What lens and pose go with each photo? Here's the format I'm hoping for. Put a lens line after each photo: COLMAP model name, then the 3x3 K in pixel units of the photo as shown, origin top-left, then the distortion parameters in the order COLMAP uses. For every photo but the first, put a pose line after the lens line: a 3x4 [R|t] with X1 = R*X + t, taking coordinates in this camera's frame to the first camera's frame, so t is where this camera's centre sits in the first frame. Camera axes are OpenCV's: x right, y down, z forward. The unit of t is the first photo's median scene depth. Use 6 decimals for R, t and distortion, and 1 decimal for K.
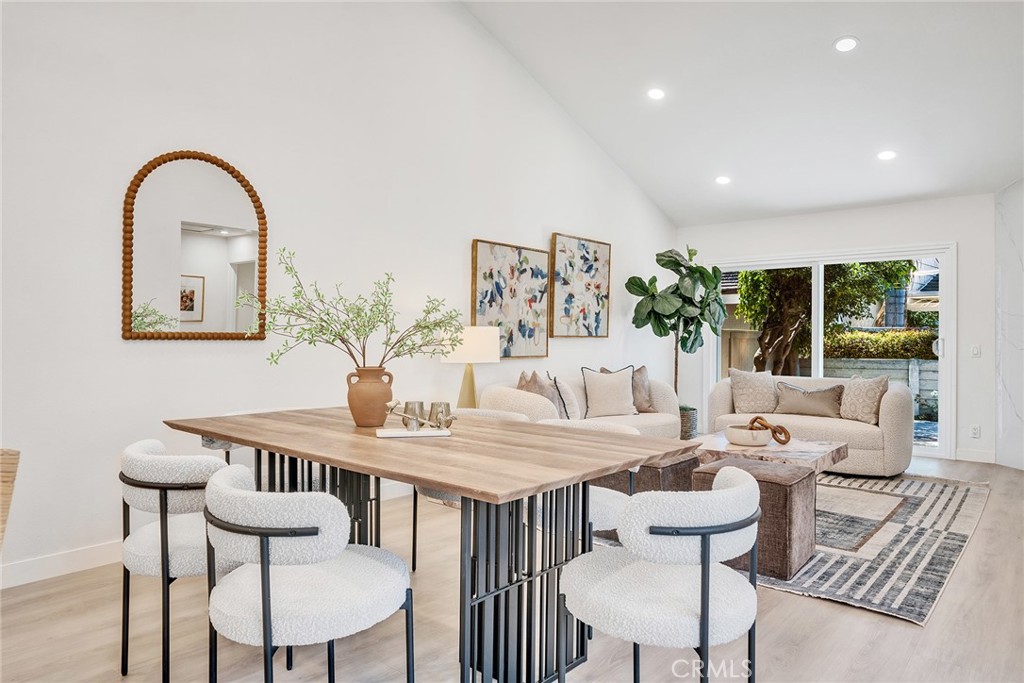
lens RADIAL K [[647.8, 0, 506.0], [0, 647.8, 334.2], [0, 0, 1]] dist [0.000717, 0.000381]
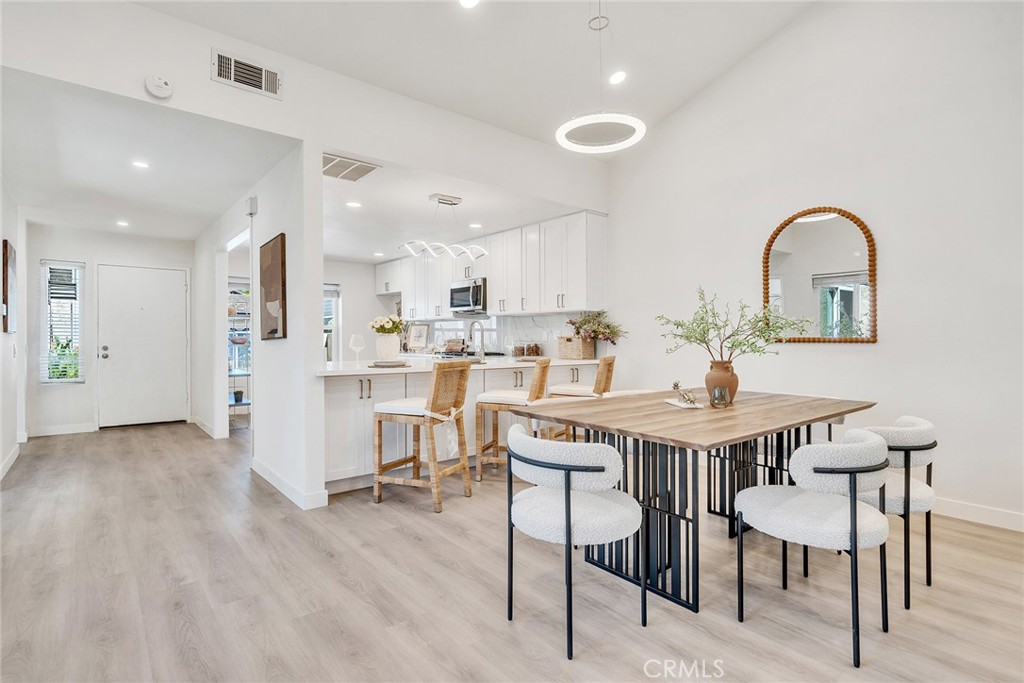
lens RADIAL K [[508.1, 0, 507.4], [0, 508.1, 338.2], [0, 0, 1]] dist [0.000988, 0.000544]
pose [[-0.172797, -0.010949, -0.984897, 0.411562], [0.002817, 0.999929, -0.011611, 0.005774], [0.984953, -0.004781, -0.172754, 0.310447]]
